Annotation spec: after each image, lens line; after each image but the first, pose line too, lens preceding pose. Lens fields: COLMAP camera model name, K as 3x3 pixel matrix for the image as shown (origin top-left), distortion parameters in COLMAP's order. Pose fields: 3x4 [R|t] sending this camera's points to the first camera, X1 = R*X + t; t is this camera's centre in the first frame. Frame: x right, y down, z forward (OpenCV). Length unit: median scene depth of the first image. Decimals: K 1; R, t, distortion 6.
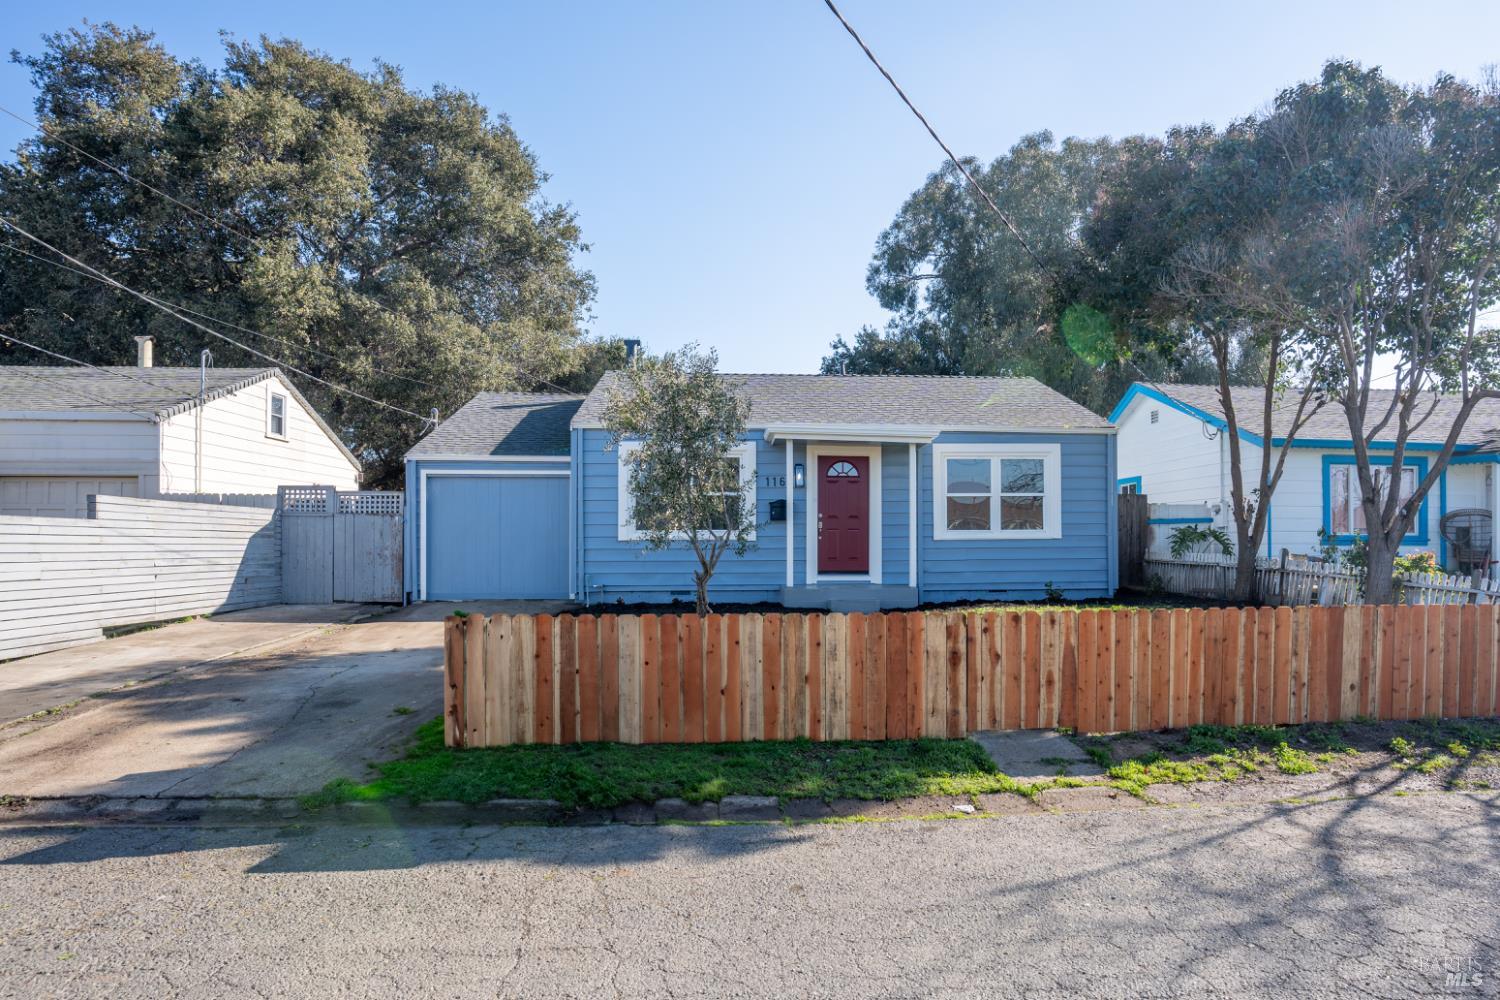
lens RADIAL K [[763.4, 0, 811.8], [0, 763.4, 539.8], [0, 0, 1]] dist [-0.062717, 0.023075]
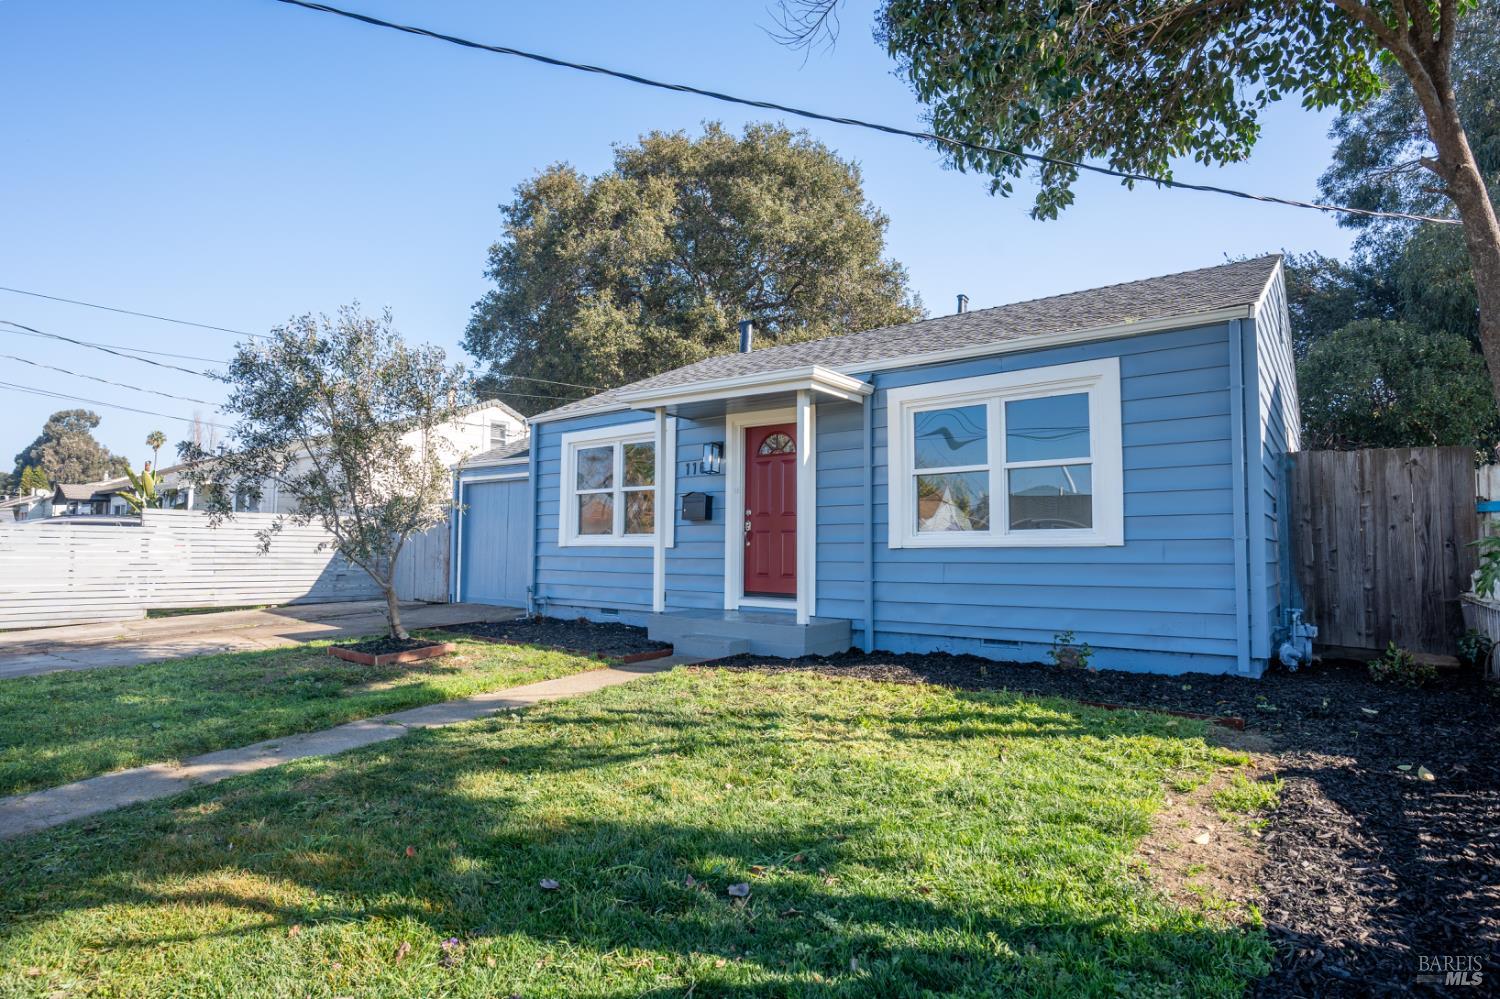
lens RADIAL K [[763.4, 0, 747.2], [0, 763.4, 502.4], [0, 0, 1]] dist [-0.062717, 0.023075]
pose [[0.749538, -0.033768, -0.661099, 0.468103], [-0.005104, 0.998374, -0.056783, -0.001278], [0.661941, 0.045935, 0.748147, 0.470222]]
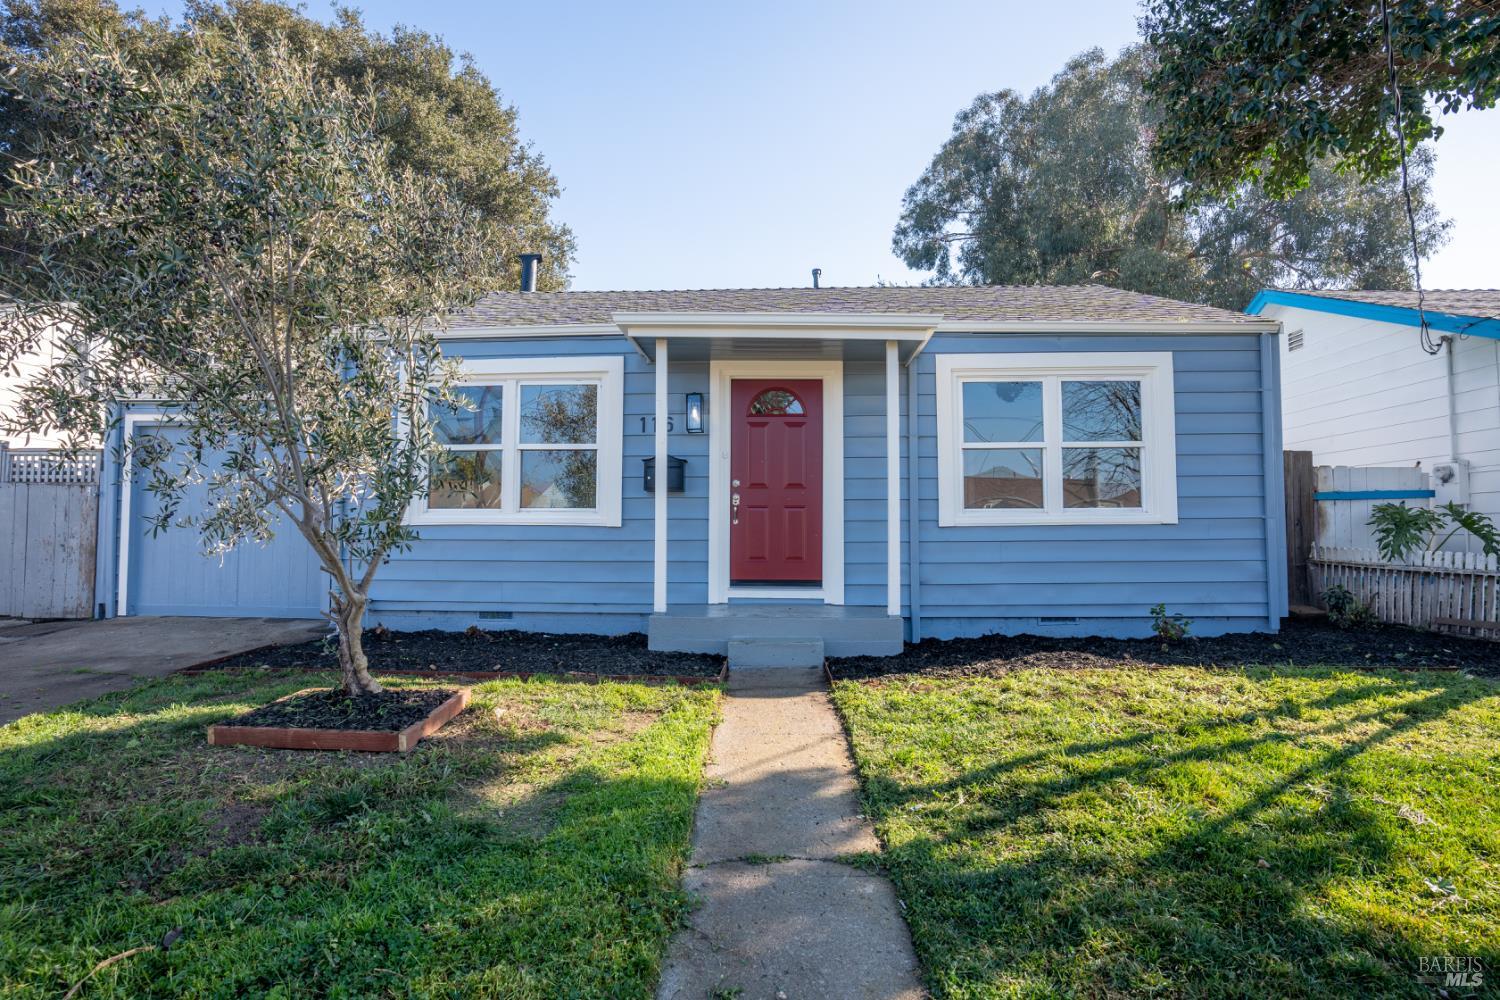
lens RADIAL K [[763.4, 0, 752.1], [0, 763.4, 487.0], [0, 0, 1]] dist [-0.062717, 0.023075]
pose [[0.991573, -0.004321, -0.129479, 0.096428], [-0.002887, 0.998458, -0.055430, 0.002492], [0.129518, 0.055337, 0.990032, 0.429825]]
